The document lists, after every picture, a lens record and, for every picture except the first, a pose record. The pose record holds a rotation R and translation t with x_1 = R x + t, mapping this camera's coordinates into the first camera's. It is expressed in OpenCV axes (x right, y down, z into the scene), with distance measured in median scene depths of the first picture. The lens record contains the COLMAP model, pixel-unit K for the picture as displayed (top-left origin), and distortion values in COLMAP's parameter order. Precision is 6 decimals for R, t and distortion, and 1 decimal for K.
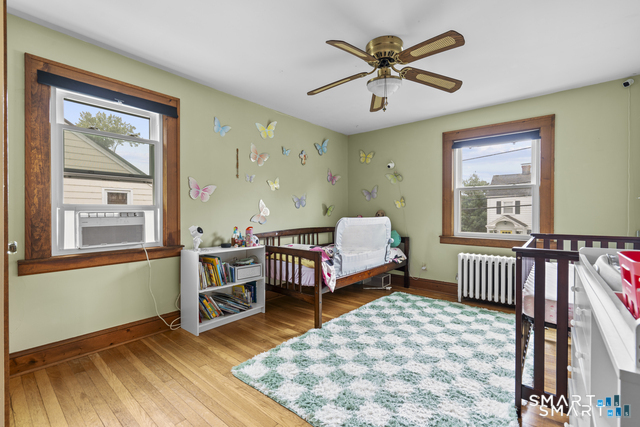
lens RADIAL K [[286.3, 0, 322.7], [0, 286.3, 214.8], [0, 0, 1]] dist [-0.003313, 0.000678]
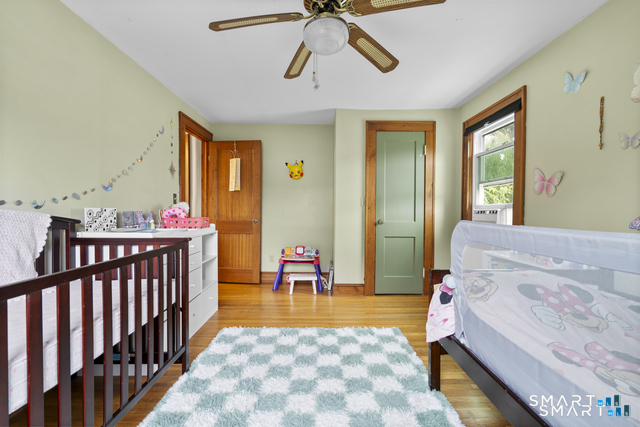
lens RADIAL K [[286.3, 0, 322.7], [0, 286.3, 214.8], [0, 0, 1]] dist [-0.003313, 0.000678]
pose [[-0.762396, 0.008422, -0.647055, 0.641892], [-0.006495, 0.999765, 0.020667, -0.009781], [0.647078, 0.019959, -0.762163, 1.428699]]
